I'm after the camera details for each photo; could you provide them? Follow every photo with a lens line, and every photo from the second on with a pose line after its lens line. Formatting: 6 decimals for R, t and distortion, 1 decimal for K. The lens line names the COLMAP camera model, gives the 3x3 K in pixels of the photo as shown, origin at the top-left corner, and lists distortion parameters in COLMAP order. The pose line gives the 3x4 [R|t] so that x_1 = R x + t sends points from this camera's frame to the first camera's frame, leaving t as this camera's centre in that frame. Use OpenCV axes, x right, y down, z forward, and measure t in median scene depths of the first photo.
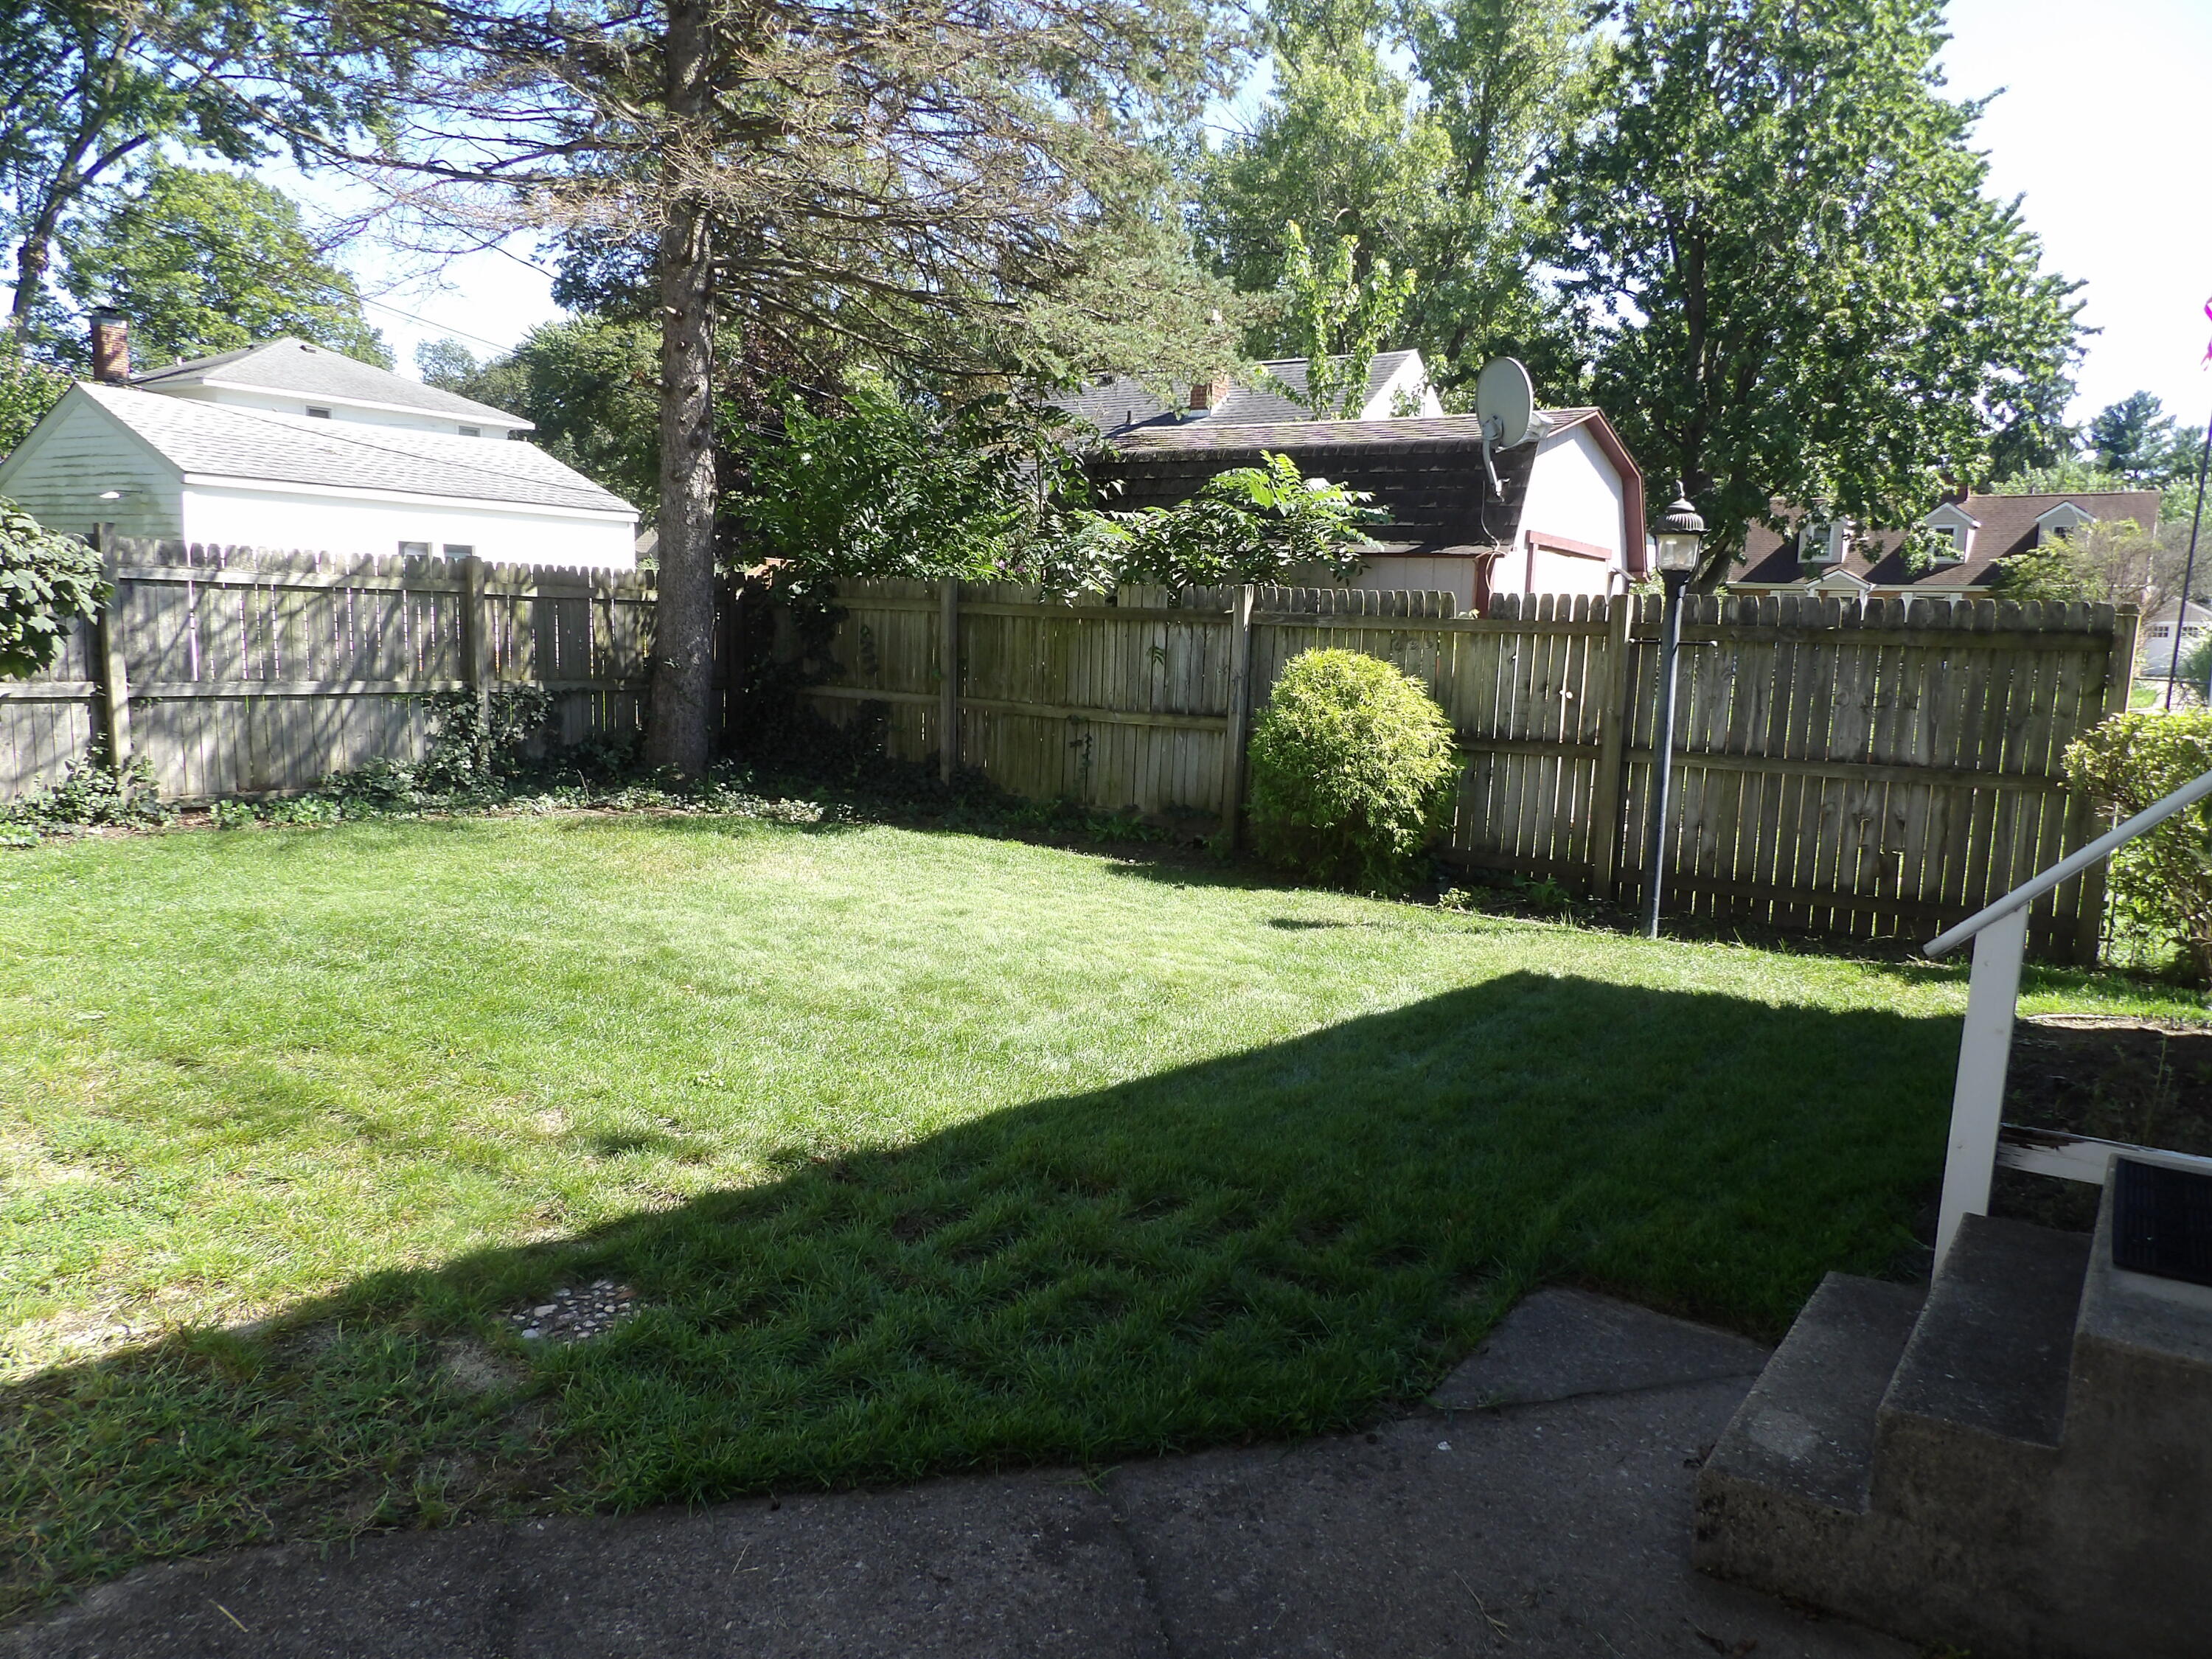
lens RADIAL K [[1573.7, 0, 1104.6], [0, 1573.7, 825.0], [0, 0, 1]] dist [-0.028192, 0.022596]
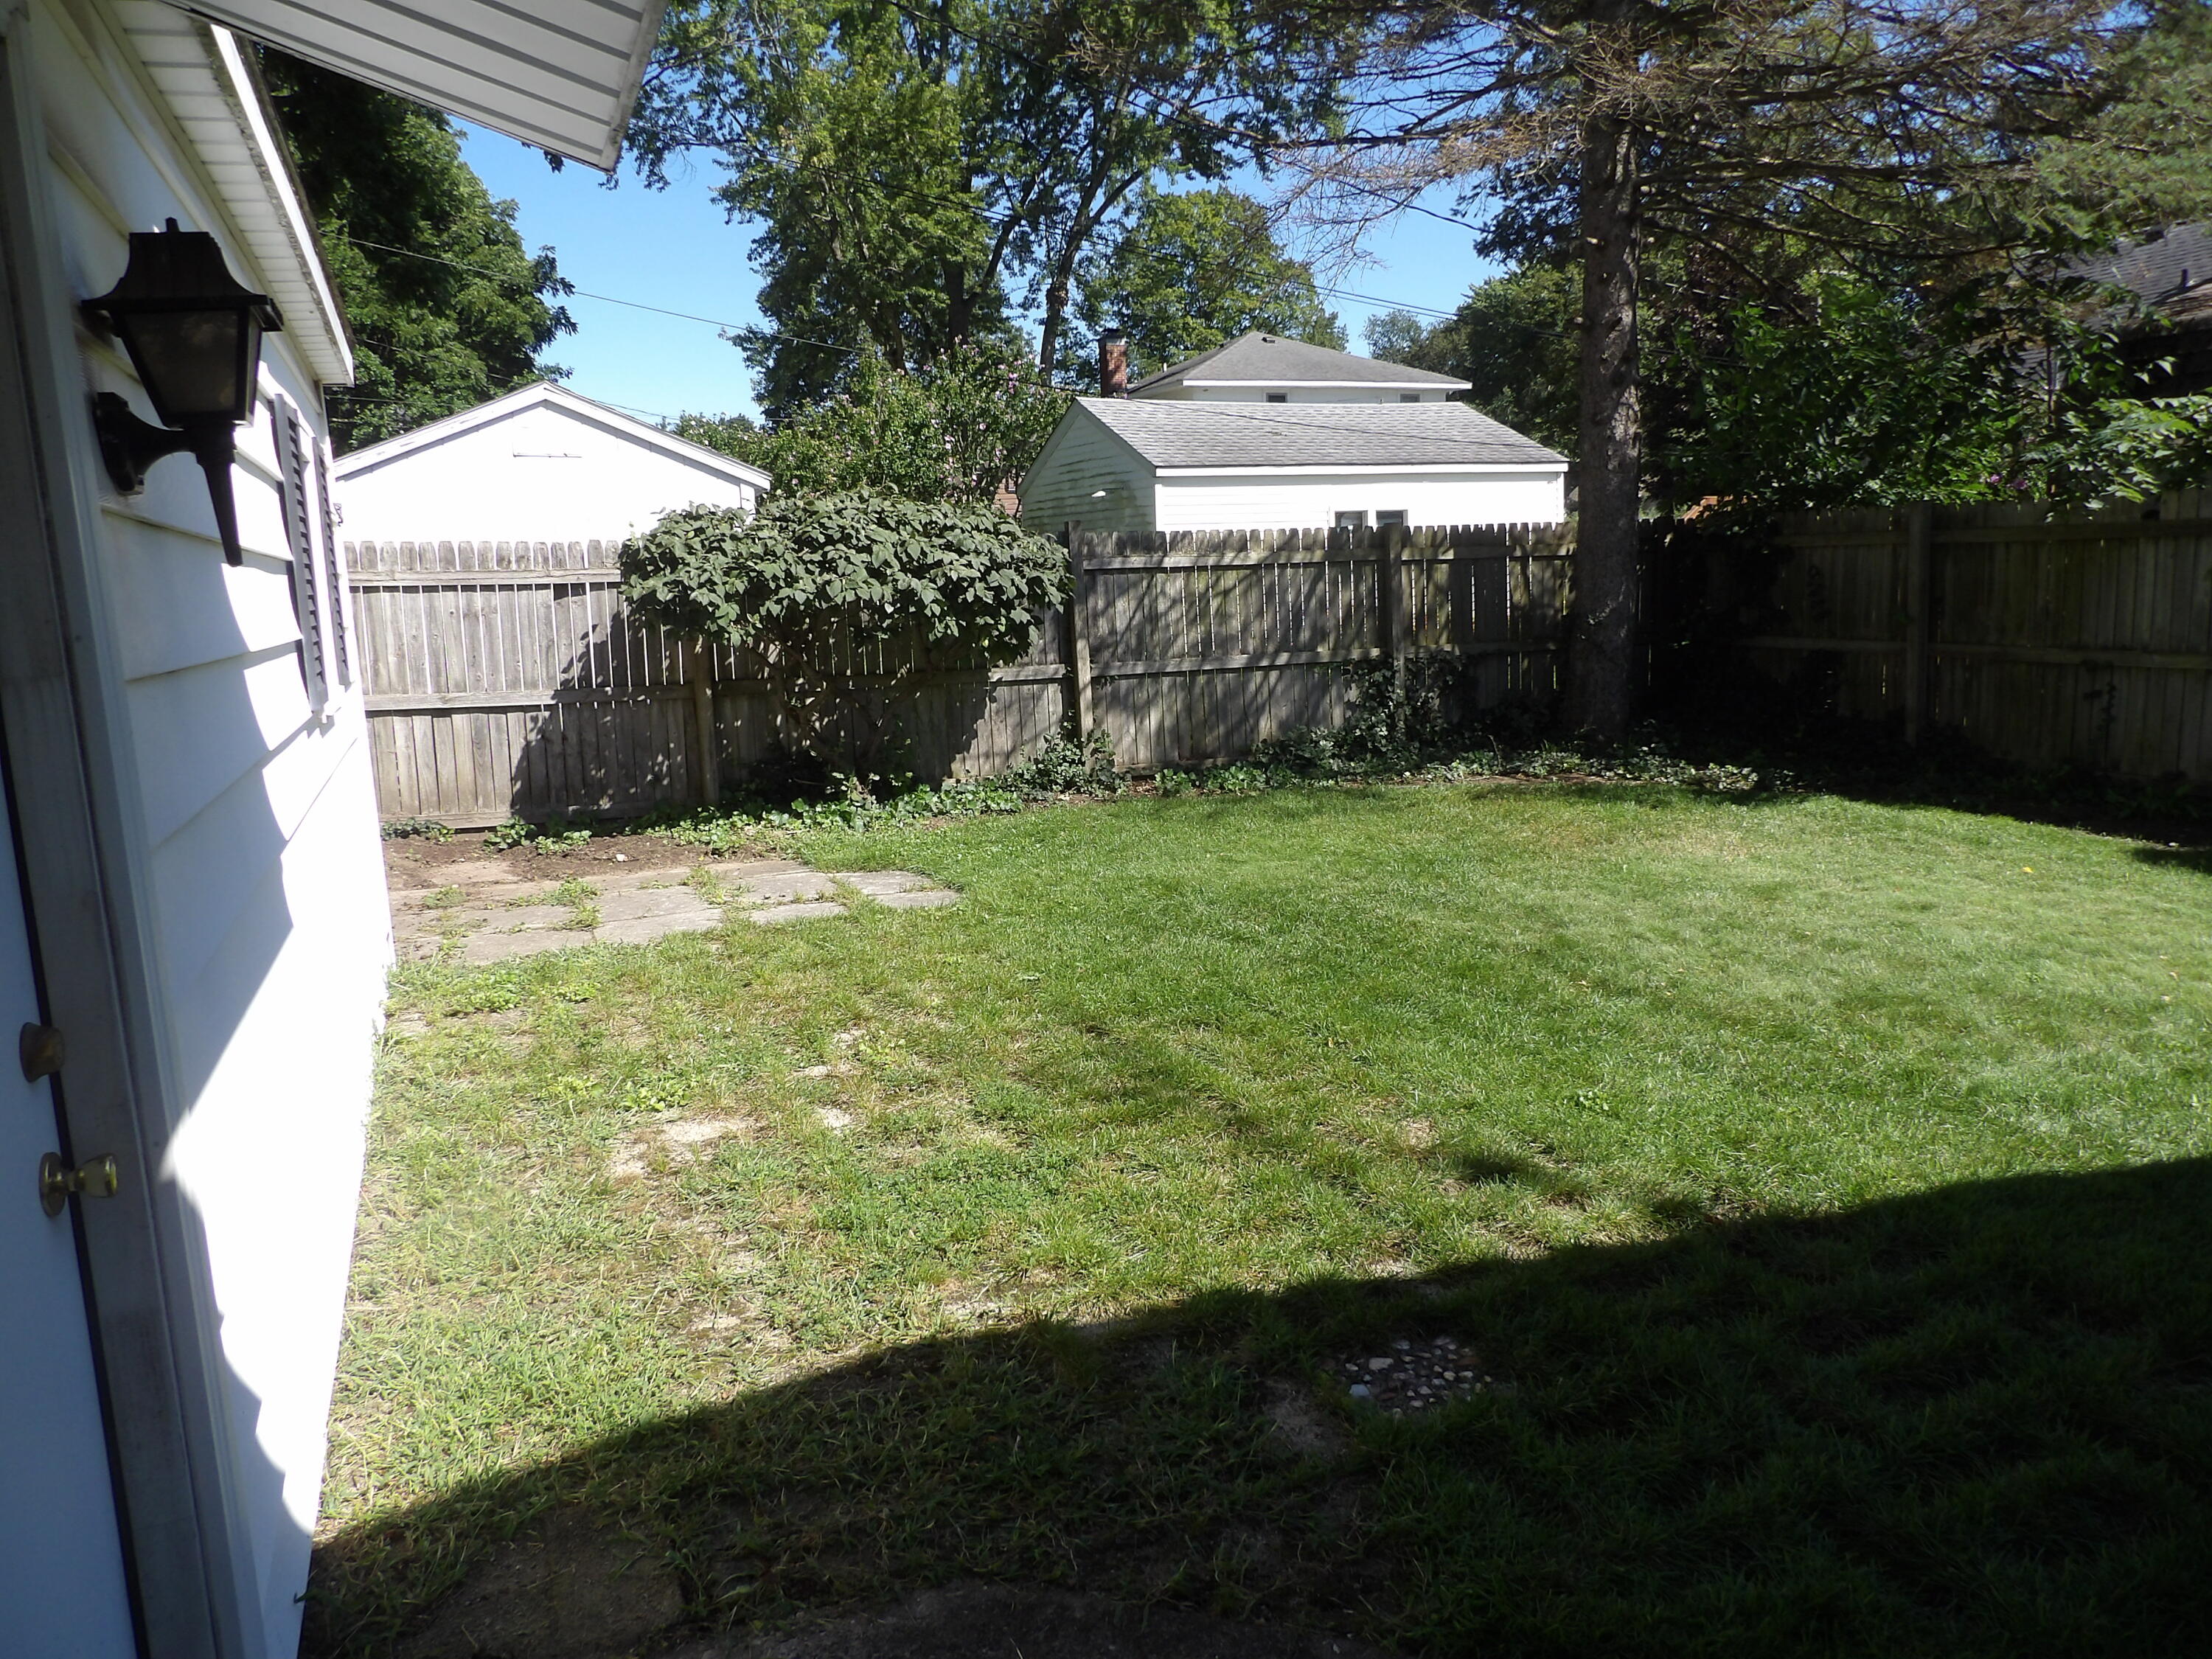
lens RADIAL K [[1582.2, 0, 1104.3], [0, 1582.2, 826.5], [0, 0, 1]] dist [-0.035172, 0.052296]
pose [[0.836551, 0.020202, -0.547517, 0.000769], [-0.003007, 0.999474, 0.032285, -0.009863], [0.547881, -0.025361, 0.836171, 0.051715]]
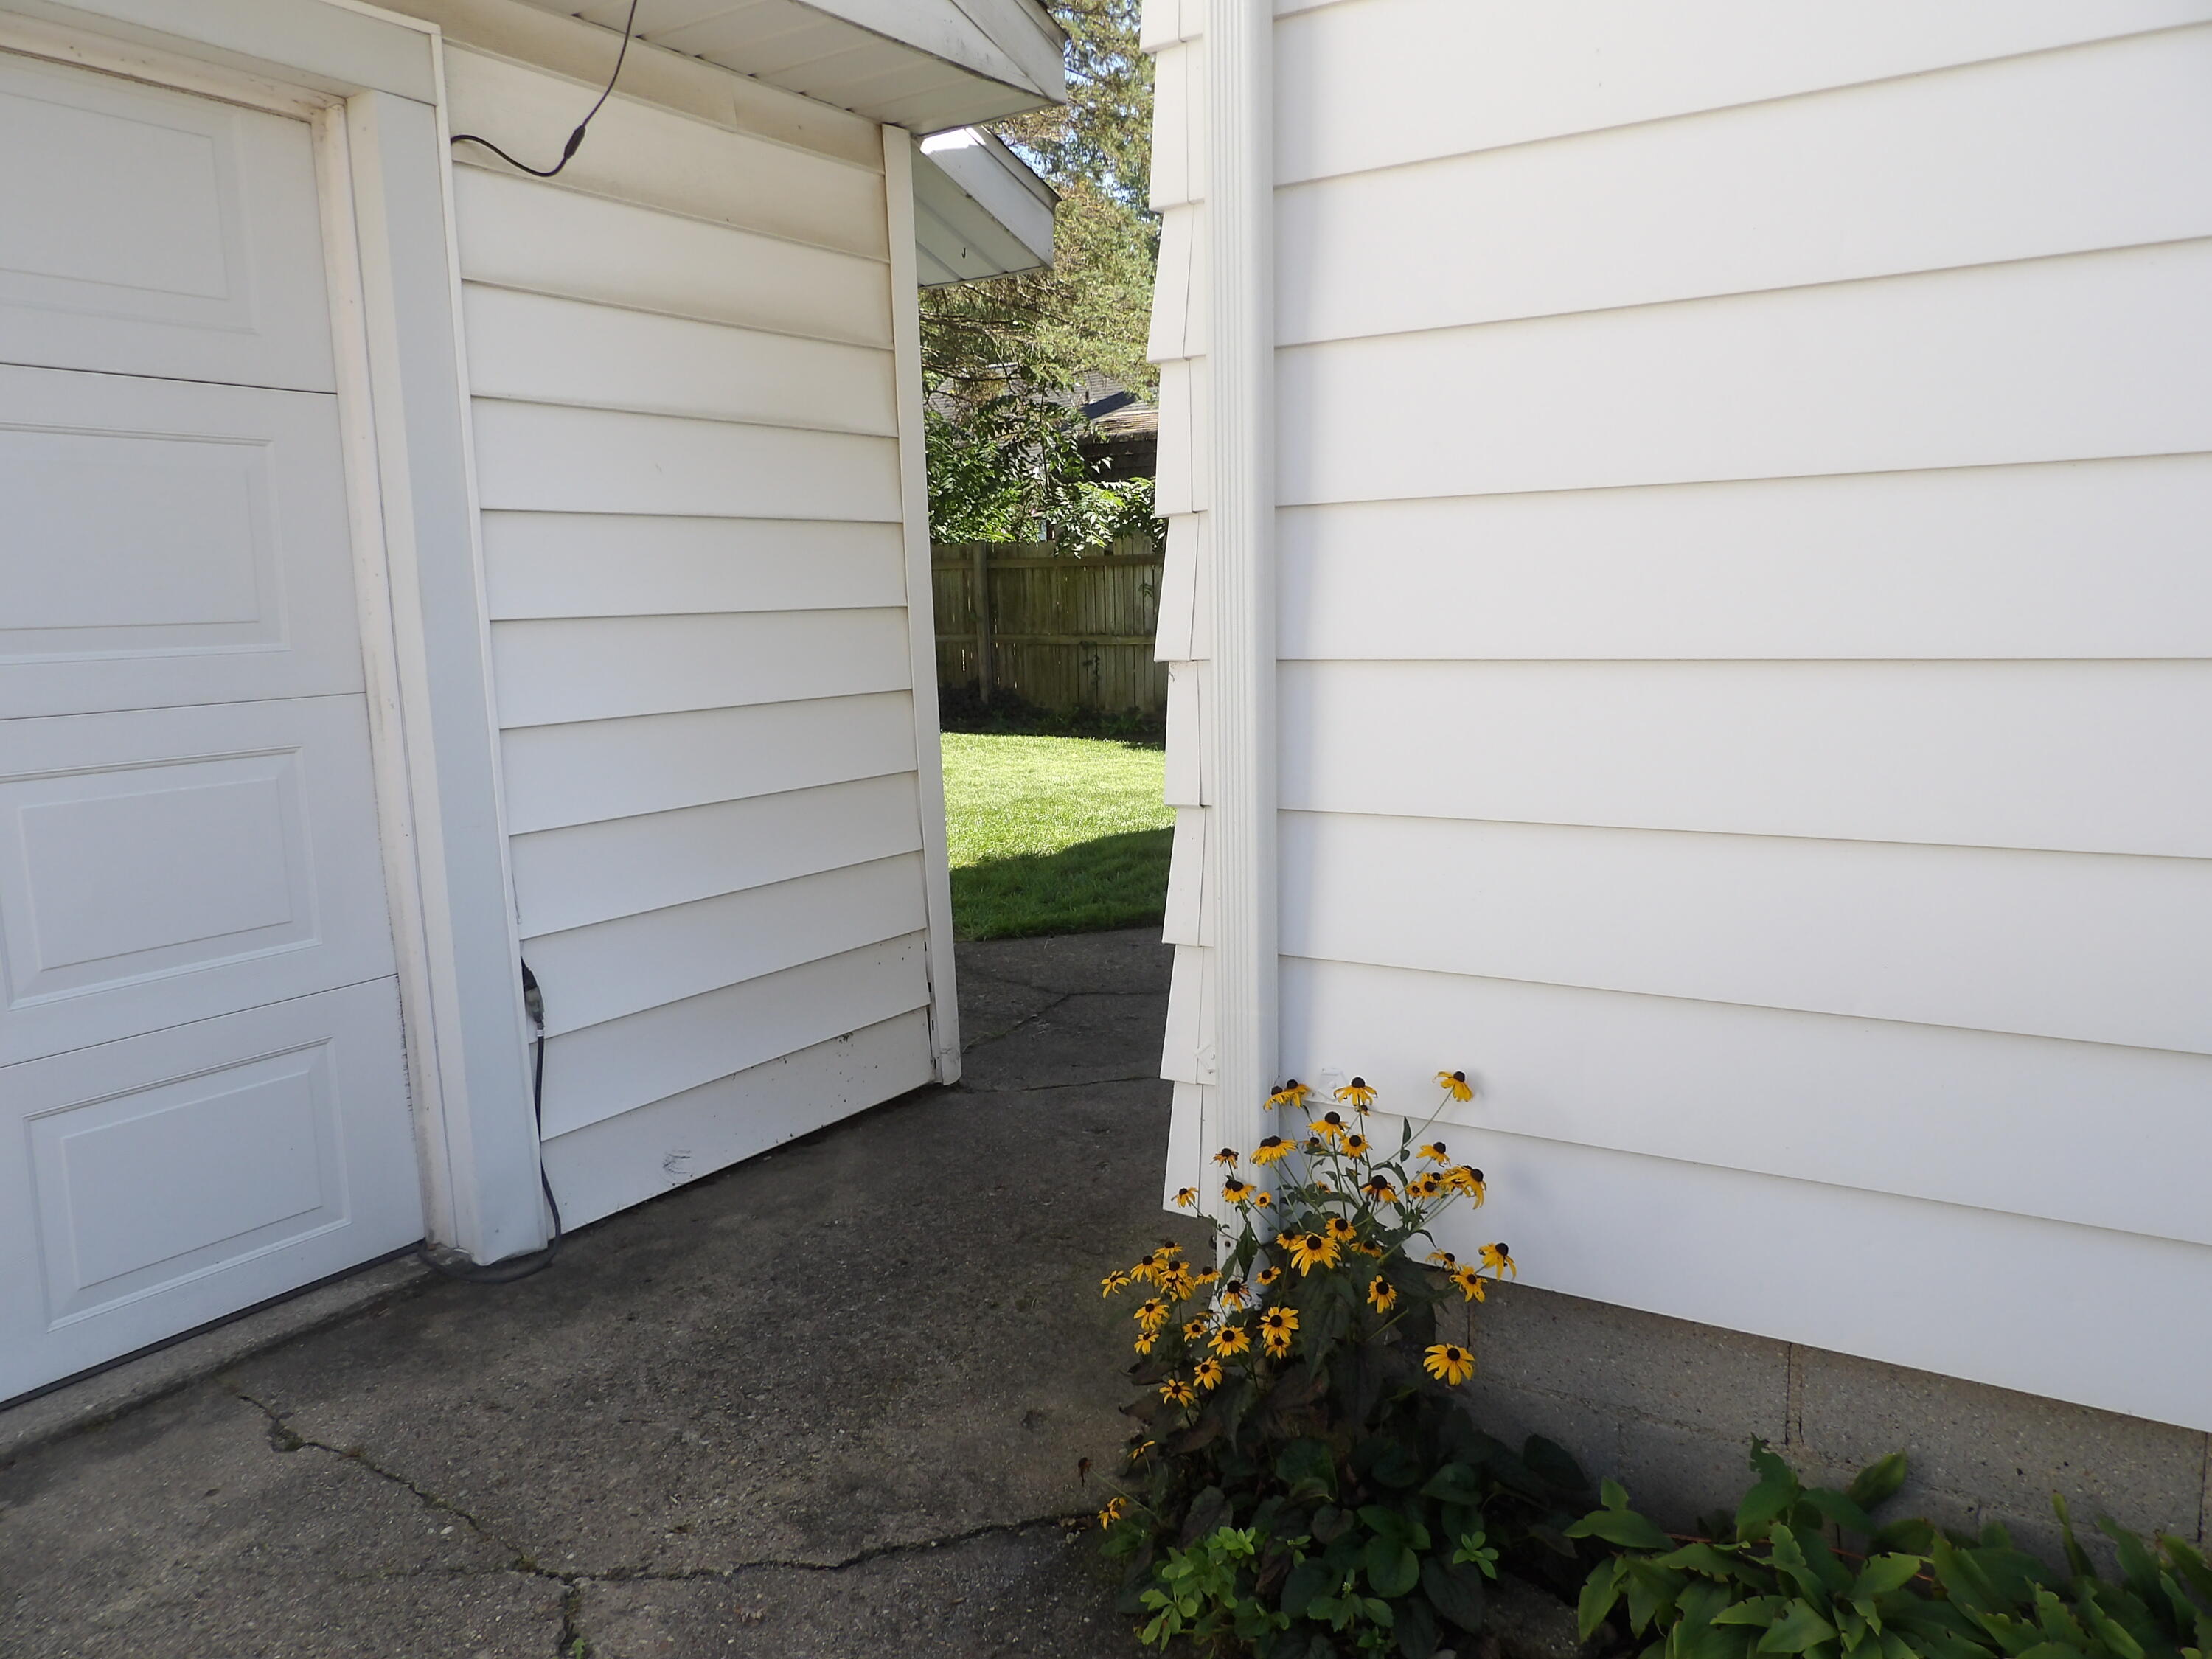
lens RADIAL K [[1573.7, 0, 1104.6], [0, 1573.7, 825.0], [0, 0, 1]] dist [-0.028192, 0.022596]
pose [[0.997914, -0.060388, 0.022818, -0.046534], [0.059911, 0.997982, 0.021051, 0.061245], [-0.024043, -0.019640, 0.999518, -0.333455]]
